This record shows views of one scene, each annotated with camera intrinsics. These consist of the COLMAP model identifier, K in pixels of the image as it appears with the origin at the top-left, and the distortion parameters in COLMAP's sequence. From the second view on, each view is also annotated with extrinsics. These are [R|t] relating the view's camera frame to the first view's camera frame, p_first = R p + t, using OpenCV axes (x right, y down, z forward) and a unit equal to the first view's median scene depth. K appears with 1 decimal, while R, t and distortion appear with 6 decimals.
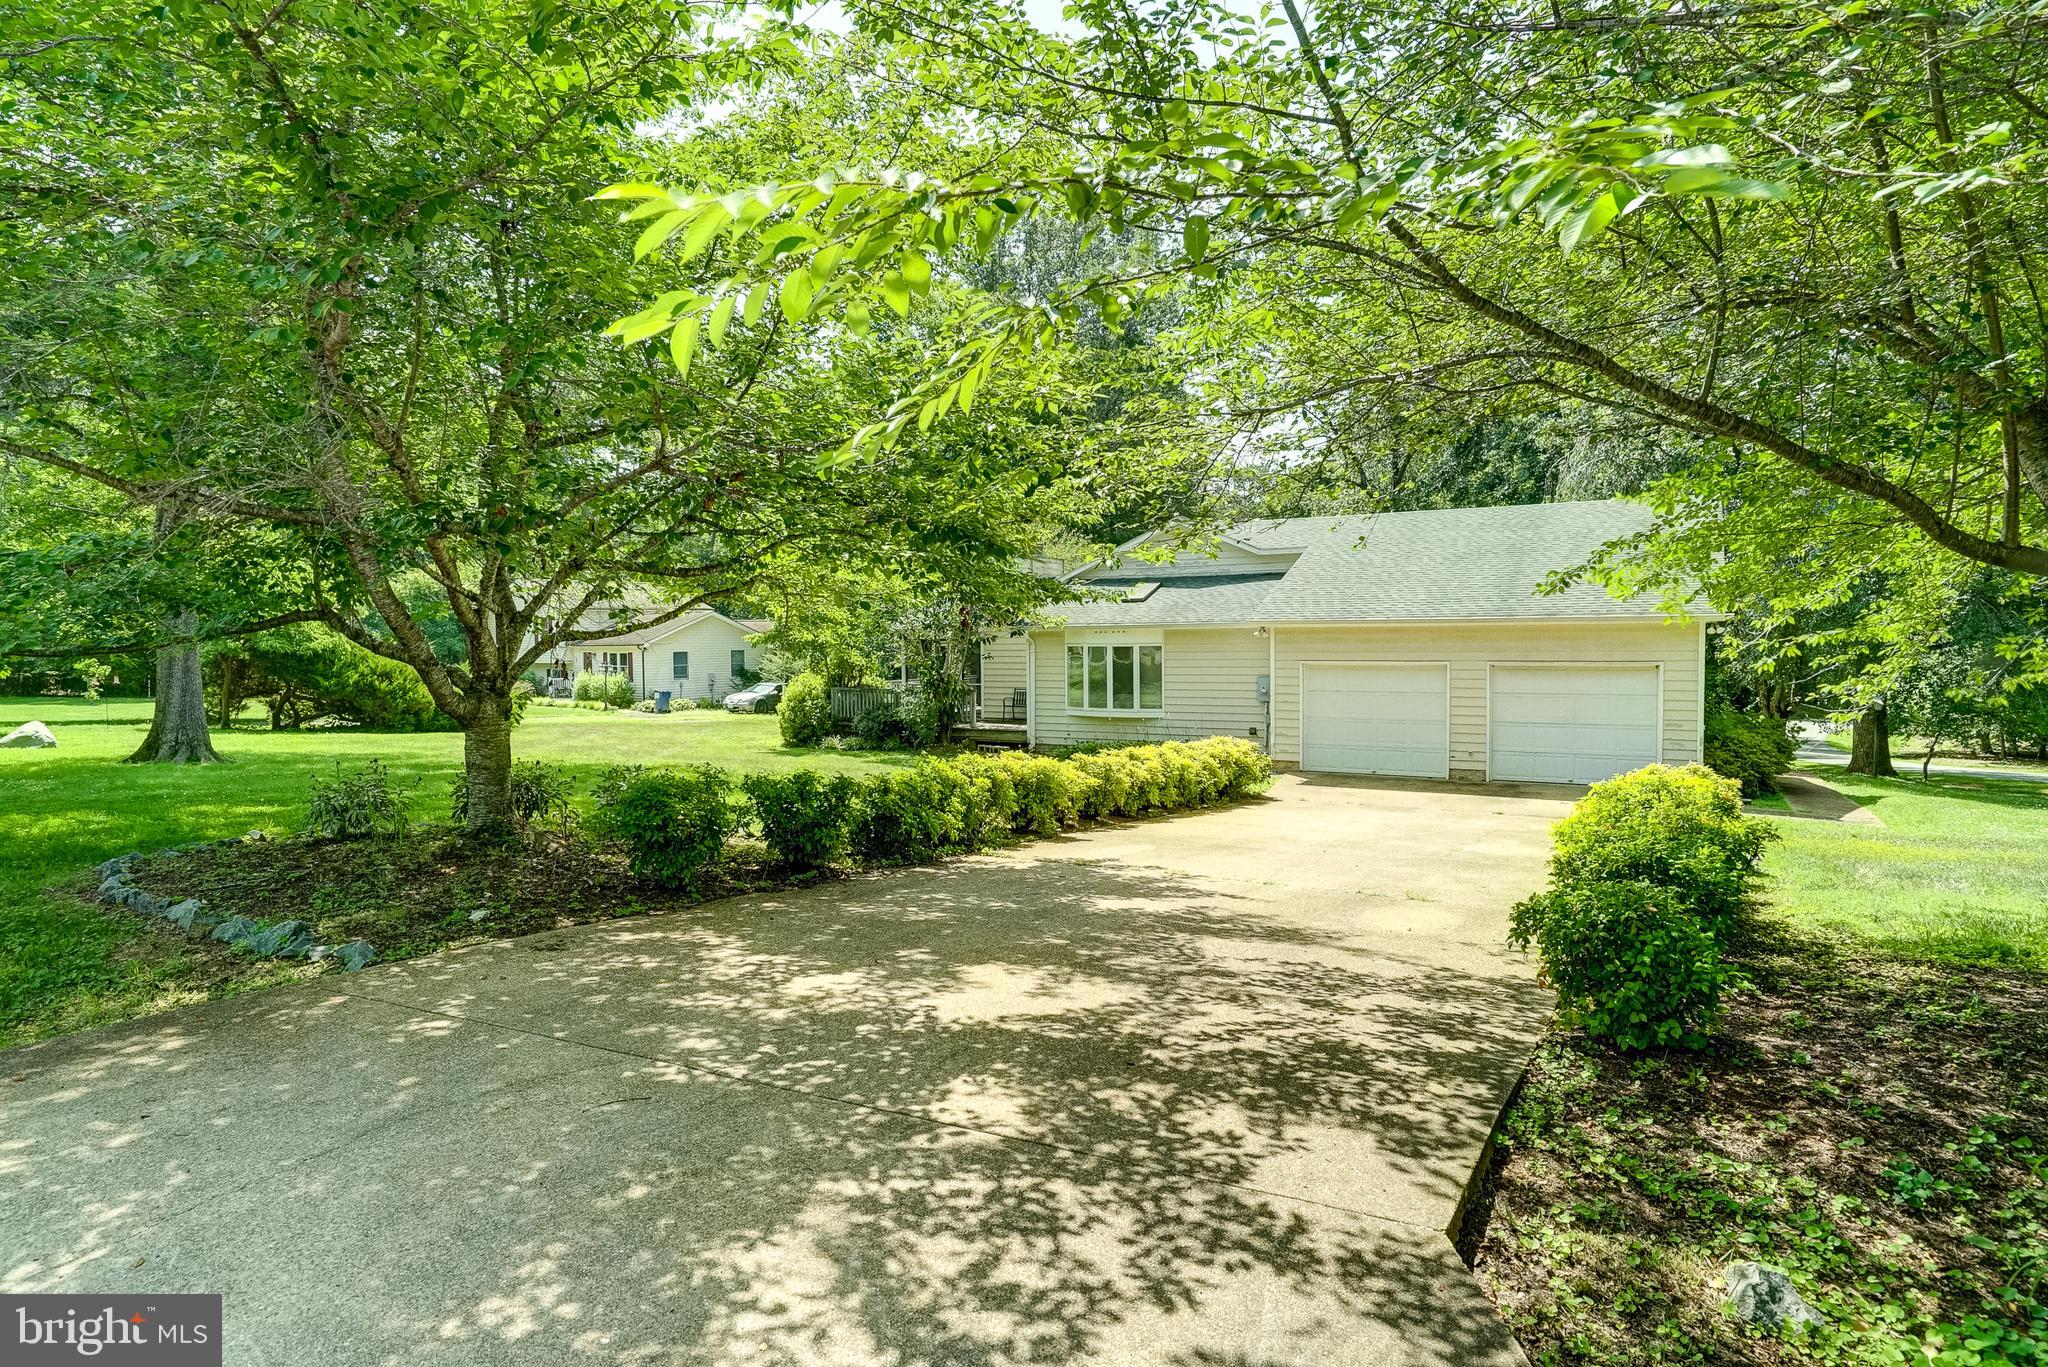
lens RADIAL K [[1124.1, 0, 1013.3], [0, 1124.1, 677.0], [0, 0, 1]] dist [-0.022847, 0.002389]
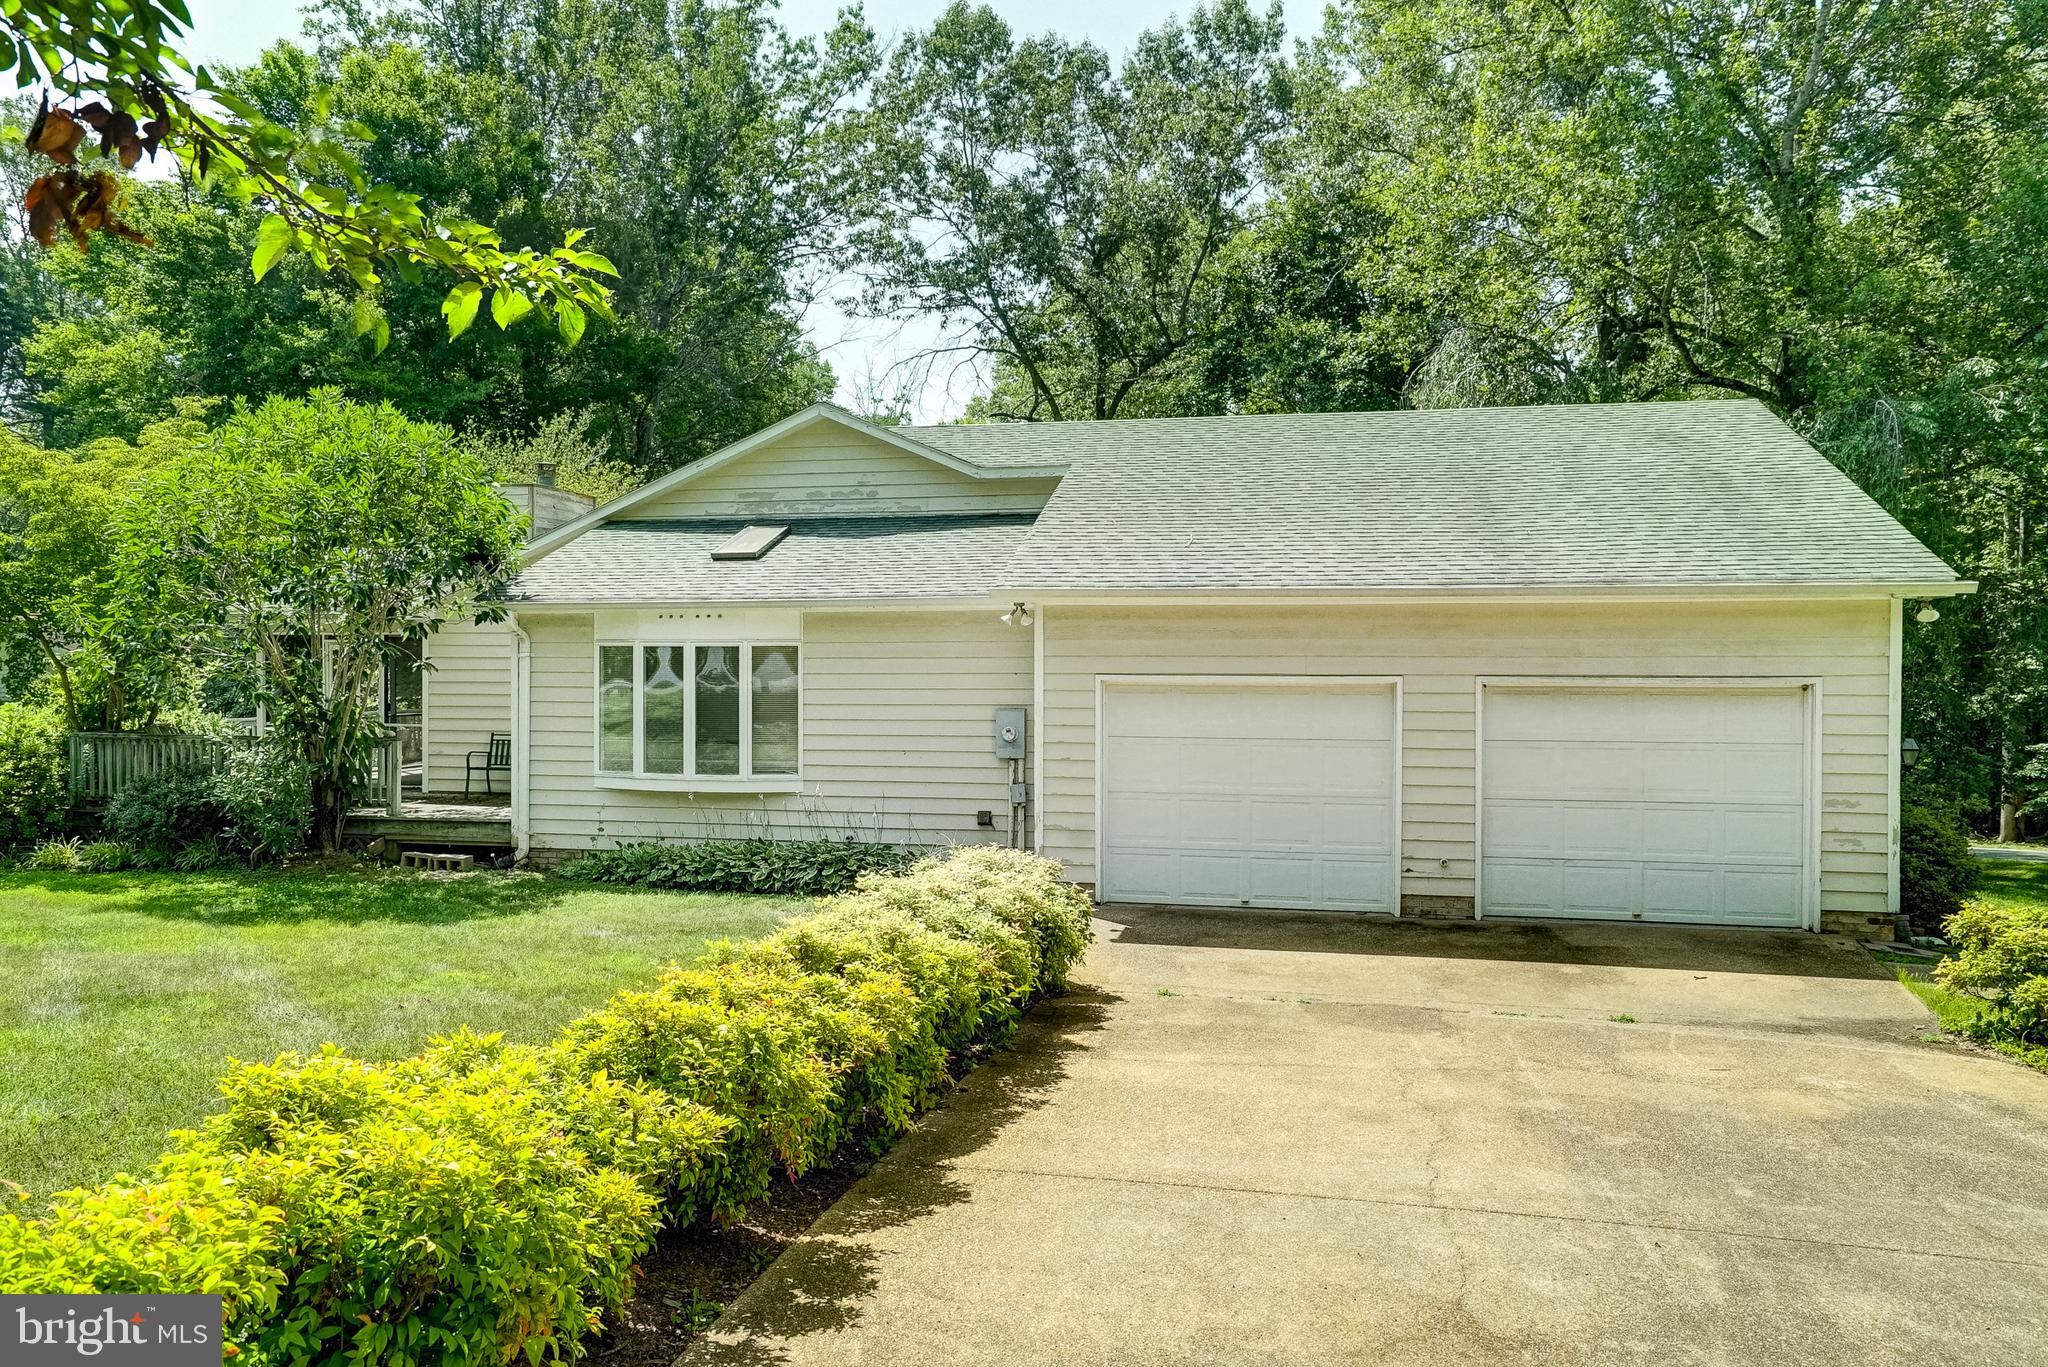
lens RADIAL K [[1447.7, 0, 980.1], [0, 1447.7, 679.8], [0, 0, 1]] dist [0.025173, 0.002792]
pose [[0.954606, 0.010030, 0.297702, 0.019057], [-0.002057, 0.999631, -0.027083, 0.004172], [-0.297863, 0.025242, 0.954275, 0.365111]]
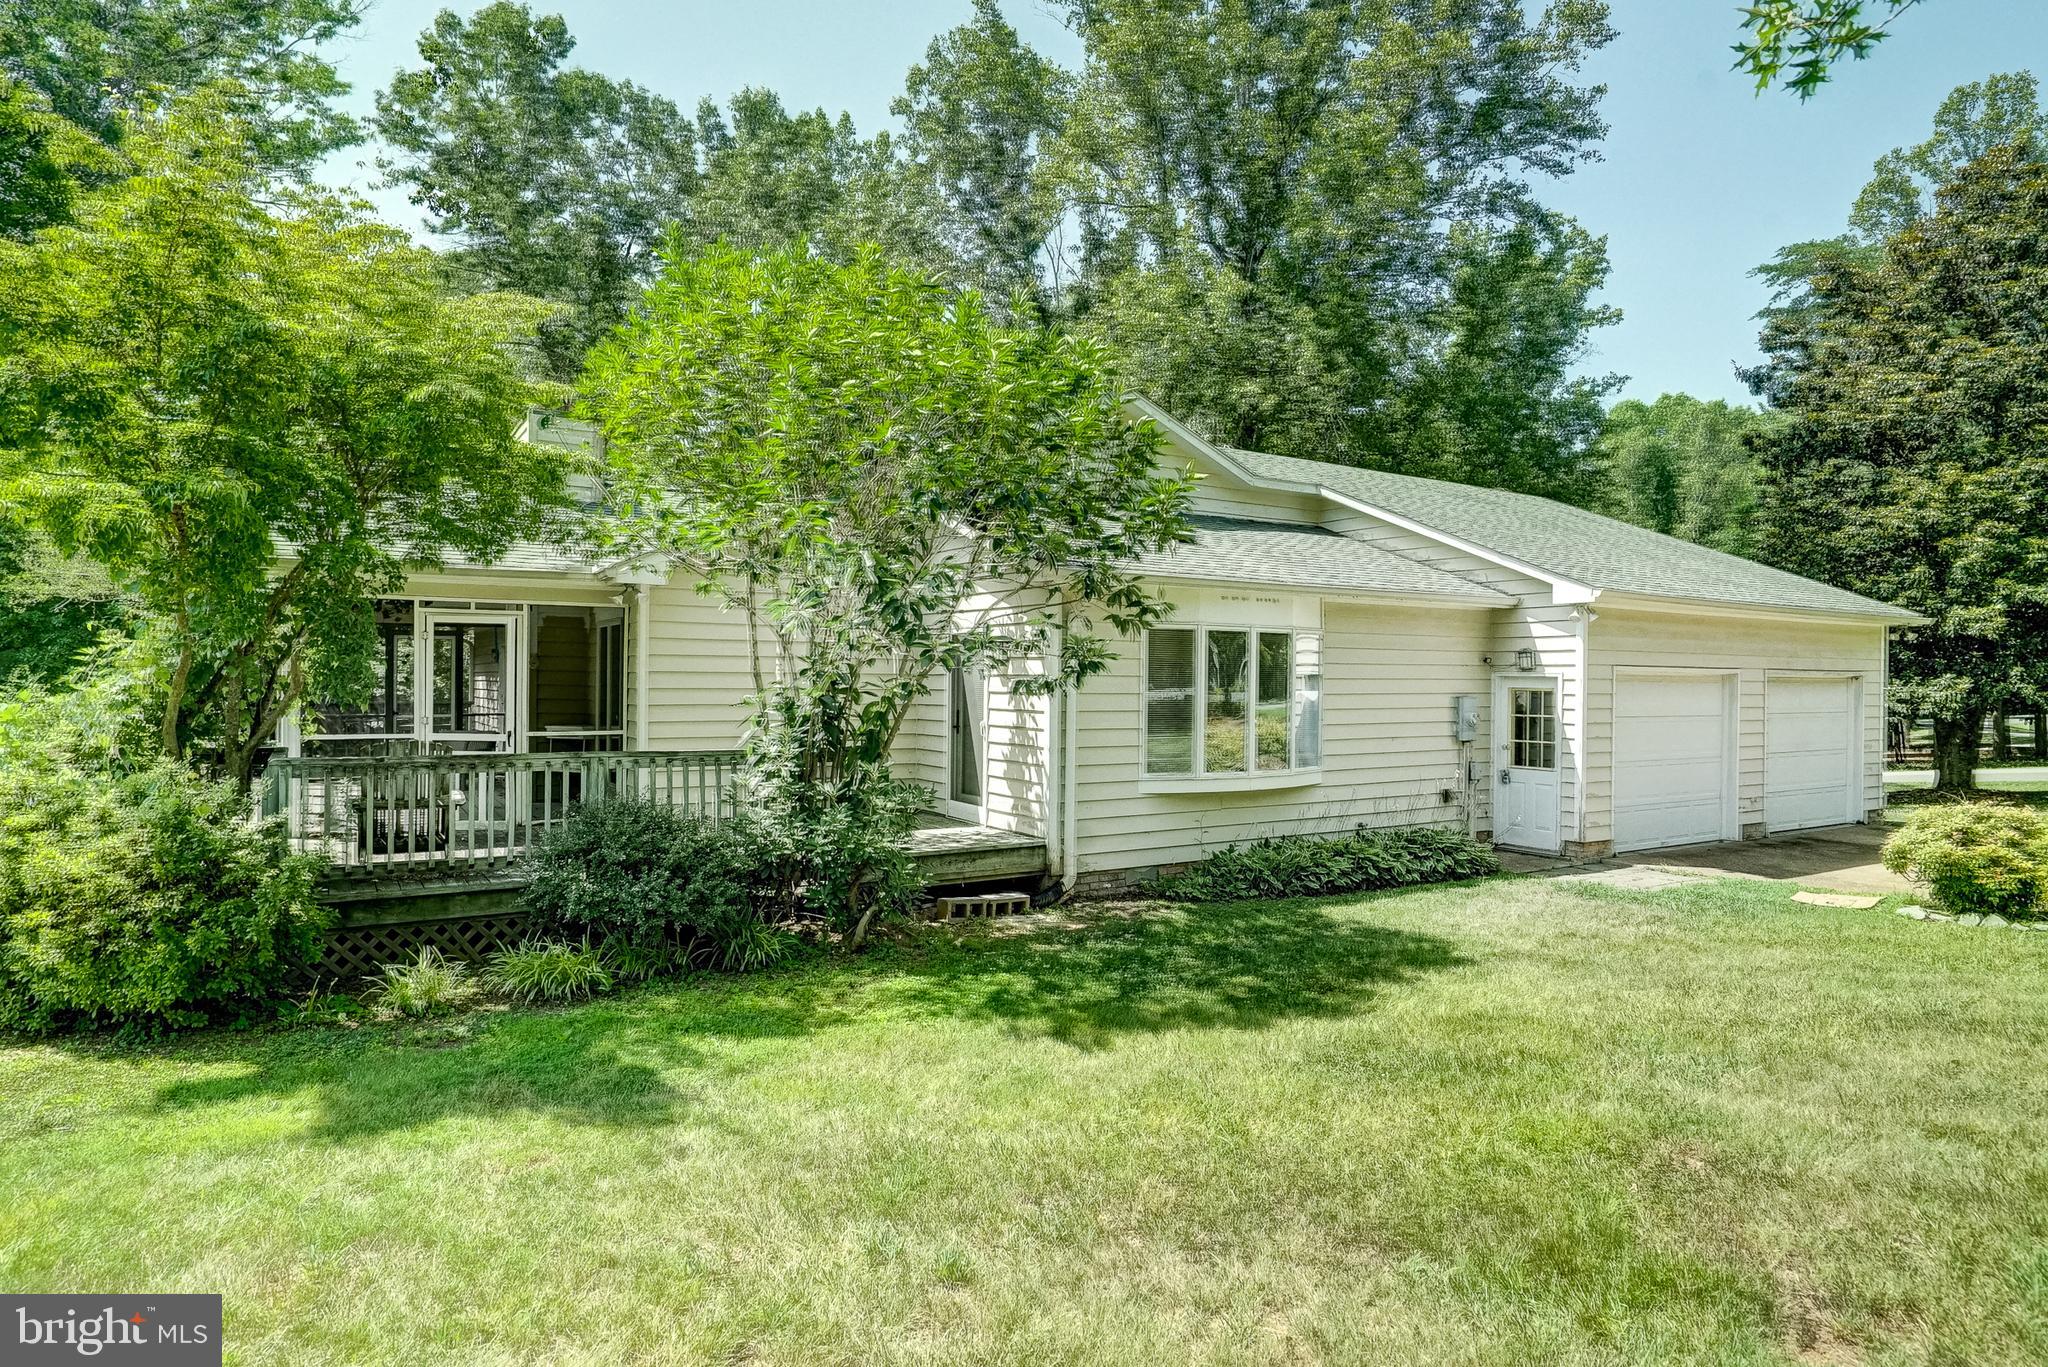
lens RADIAL K [[1124.1, 0, 1030.0], [0, 1124.1, 686.4], [0, 0, 1]] dist [-0.022847, 0.002389]
pose [[0.473075, 0.013467, 0.880919, -0.344713], [0.020639, 0.999439, -0.026363, 0.004607], [-0.880780, 0.030653, 0.472532, 0.865456]]
